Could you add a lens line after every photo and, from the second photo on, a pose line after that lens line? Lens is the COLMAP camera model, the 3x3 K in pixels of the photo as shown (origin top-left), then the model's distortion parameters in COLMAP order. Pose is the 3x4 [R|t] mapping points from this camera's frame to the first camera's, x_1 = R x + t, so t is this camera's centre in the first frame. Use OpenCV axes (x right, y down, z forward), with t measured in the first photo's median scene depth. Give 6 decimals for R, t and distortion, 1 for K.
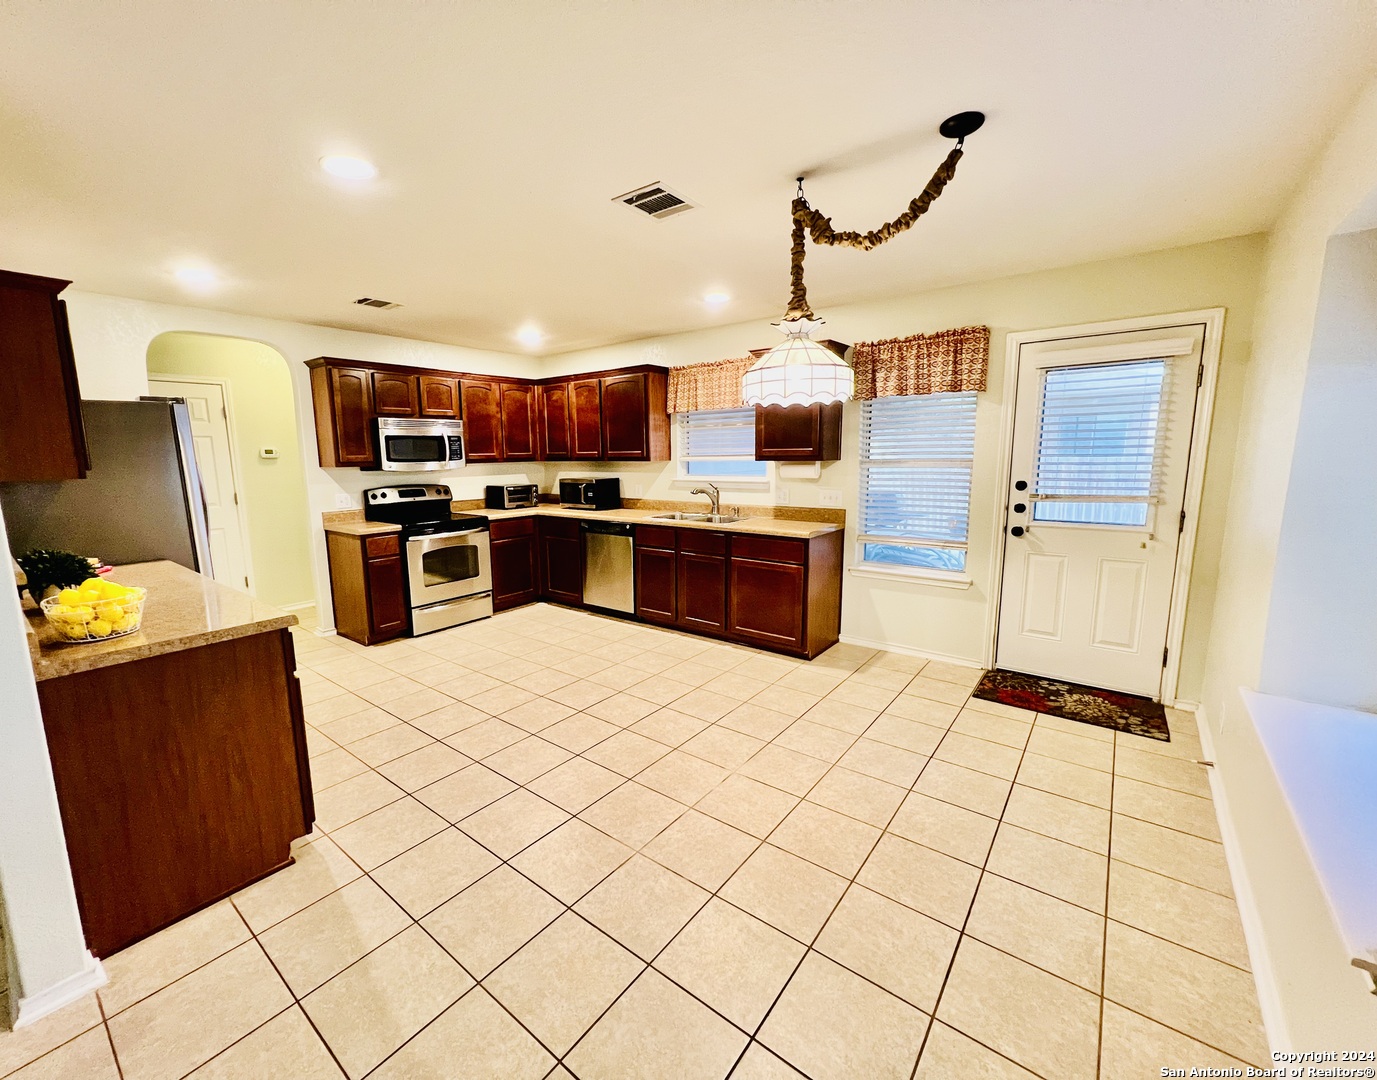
lens RADIAL K [[576.4, 0, 661.3], [0, 576.4, 542.1], [0, 0, 1]] dist [0.002606, 0.000133]
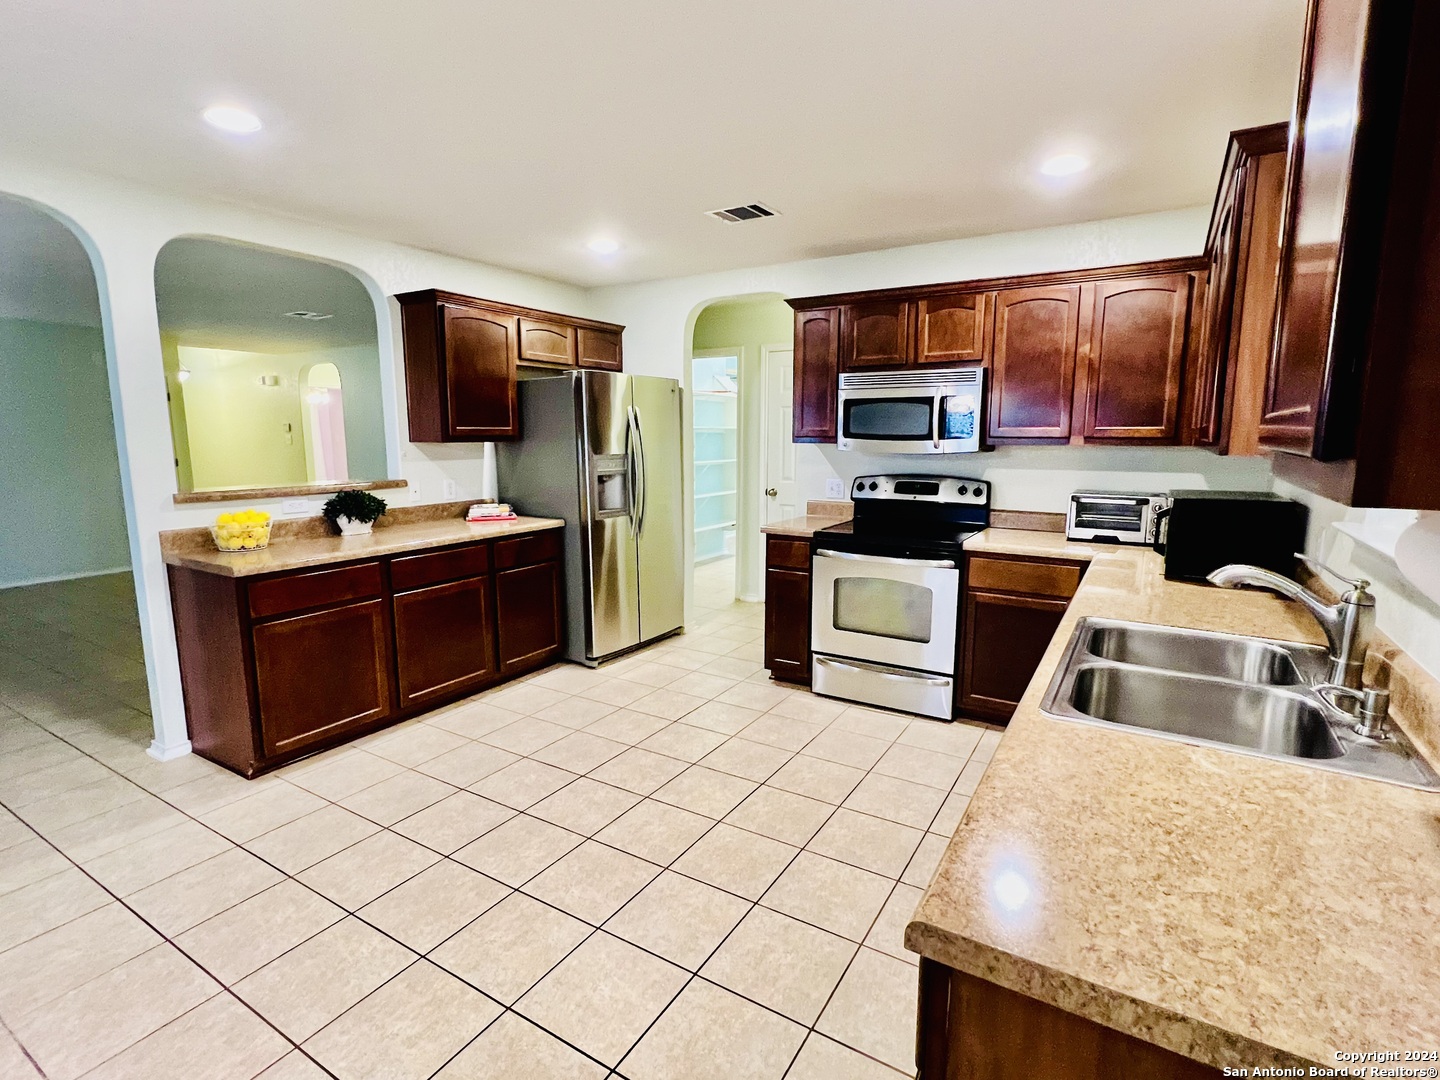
lens RADIAL K [[703.8, 0, 722.6], [0, 703.8, 544.7], [0, 0, 1]] dist [-0.006240, -0.000726]
pose [[0.123890, 0.168770, -0.977838, 0.349101], [-0.157894, 0.976228, 0.148487, -0.116243], [0.979653, 0.135998, 0.147592, 0.751333]]
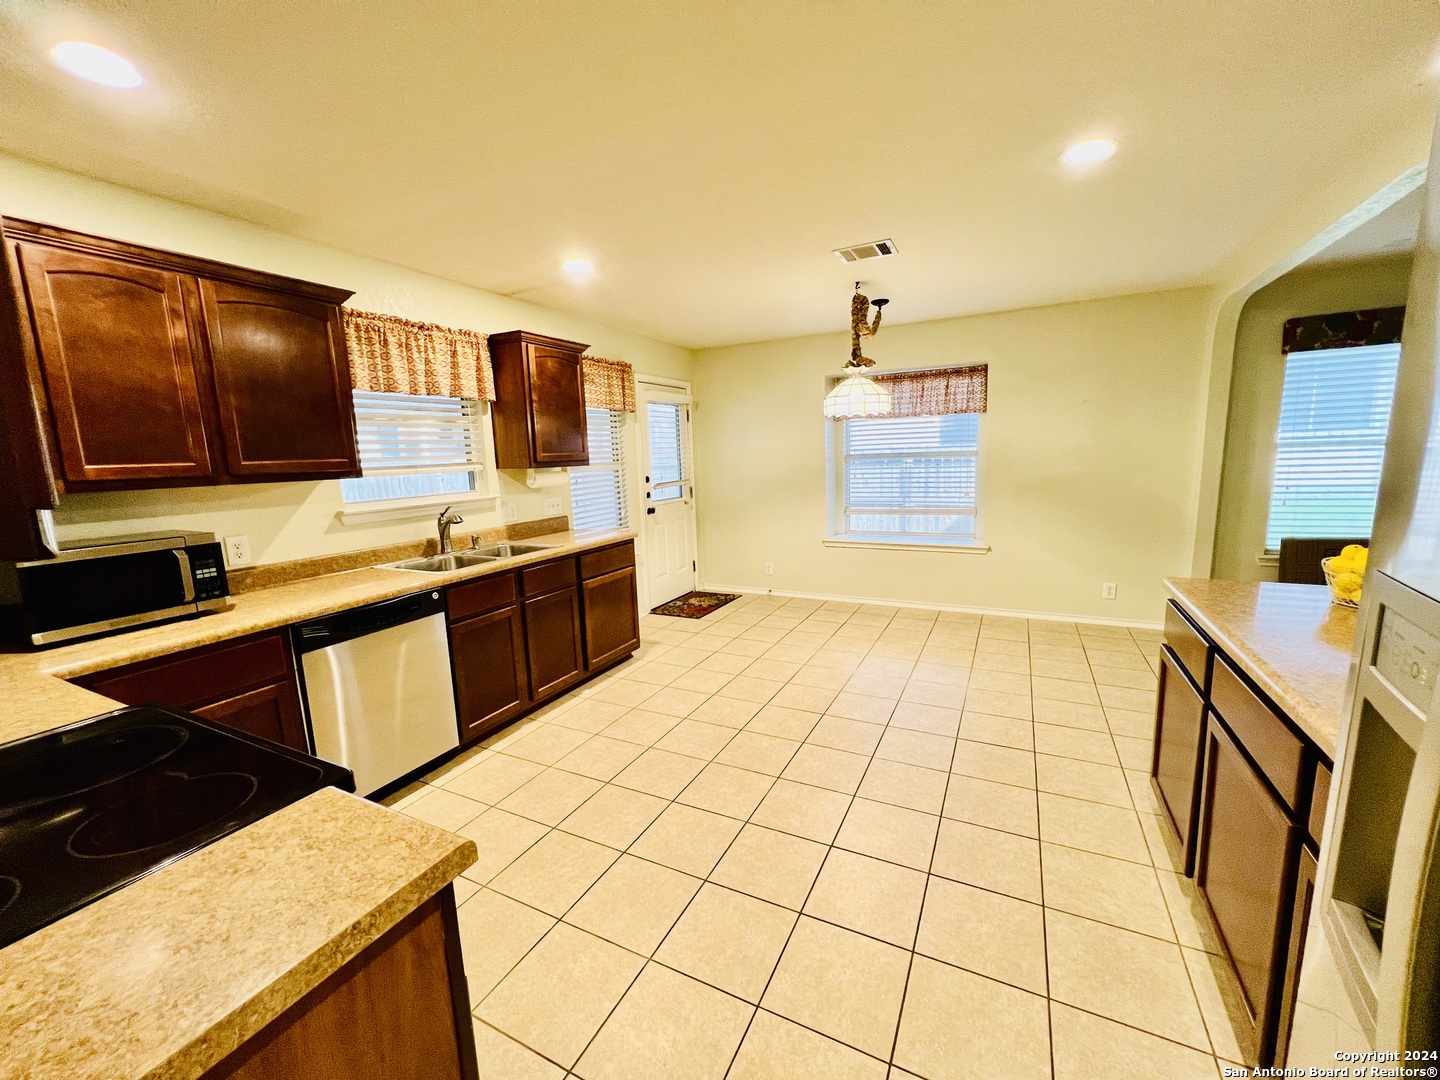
lens RADIAL K [[579.2, 0, 715.8], [0, 579.2, 541.4], [0, 0, 1]] dist [-0.004245, -0.000392]
pose [[-0.198998, -0.126052, 0.971859, -0.659122], [0.191161, 0.967651, 0.164649, -0.119492], [-0.961175, 0.218547, -0.168464, 0.864386]]
